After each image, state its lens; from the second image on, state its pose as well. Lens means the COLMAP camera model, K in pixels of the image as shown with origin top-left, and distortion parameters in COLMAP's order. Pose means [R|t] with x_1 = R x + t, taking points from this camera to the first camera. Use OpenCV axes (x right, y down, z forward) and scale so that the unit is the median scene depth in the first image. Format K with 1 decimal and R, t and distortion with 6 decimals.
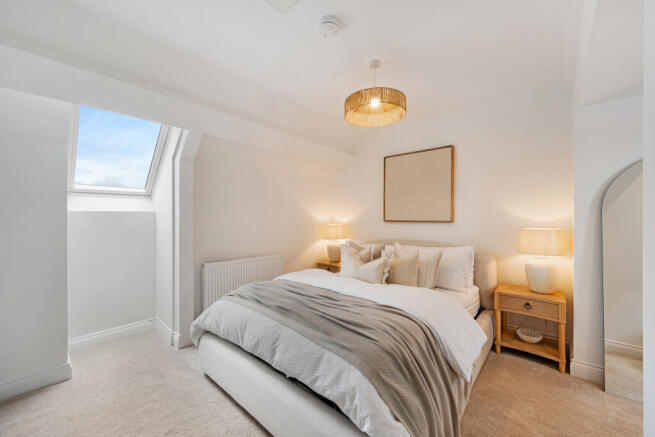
lens RADIAL K [[255.9, 0, 331.9], [0, 255.9, 218.6], [0, 0, 1]] dist [0.006916, -0.000903]
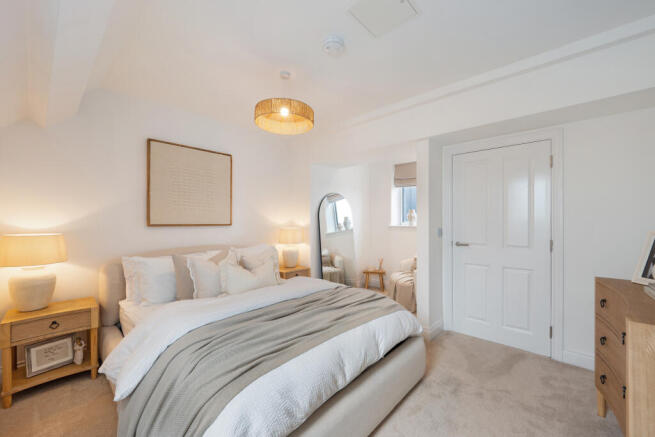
lens RADIAL K [[255.9, 0, 332.6], [0, 255.9, 218.7], [0, 0, 1]] dist [0.006916, -0.000903]
pose [[0.028917, 0.008597, 0.999545, -0.909461], [0.003995, 0.999954, -0.008716, -0.003280], [-0.999574, 0.004246, 0.028881, 0.800582]]
